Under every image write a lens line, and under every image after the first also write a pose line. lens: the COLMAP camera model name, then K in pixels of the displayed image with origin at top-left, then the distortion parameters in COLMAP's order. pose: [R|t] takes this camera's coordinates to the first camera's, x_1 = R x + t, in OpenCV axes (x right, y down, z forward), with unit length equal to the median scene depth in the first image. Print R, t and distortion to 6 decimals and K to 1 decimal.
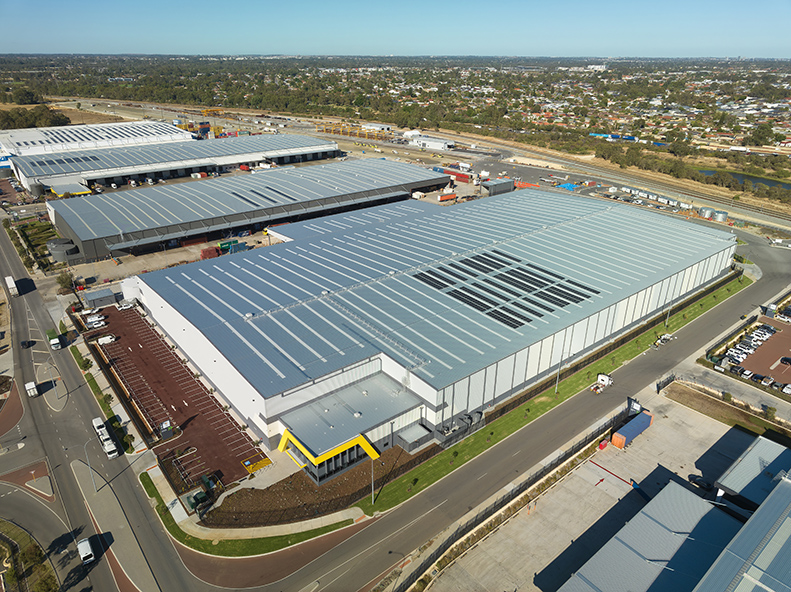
lens RADIAL K [[535.9, 0, 395.5], [0, 535.9, 296.0], [0, 0, 1]] dist [-0.002672, -0.001021]
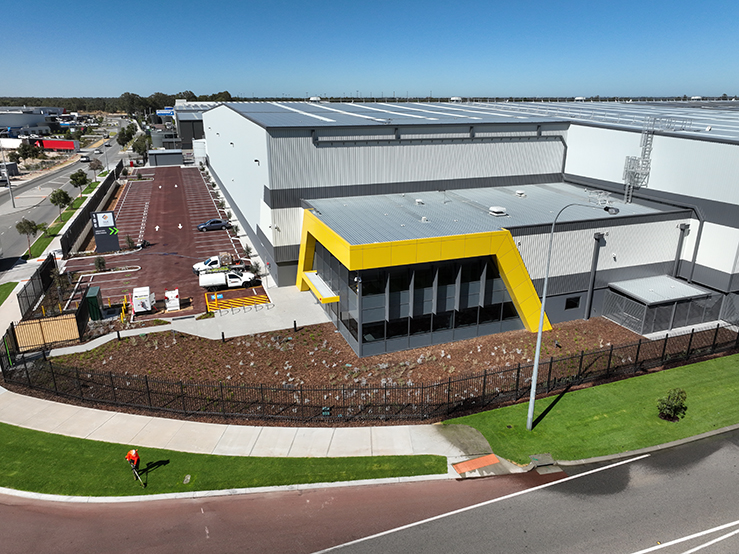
lens RADIAL K [[517.3, 0, 369.5], [0, 517.3, 277.0], [0, 0, 1]] dist [0.005436, 0.006449]
pose [[0.945582, 0.105021, -0.307969, -0.031214], [-0.129930, 0.989616, -0.061465, 0.229745], [0.298316, 0.098134, 0.949409, 0.489096]]
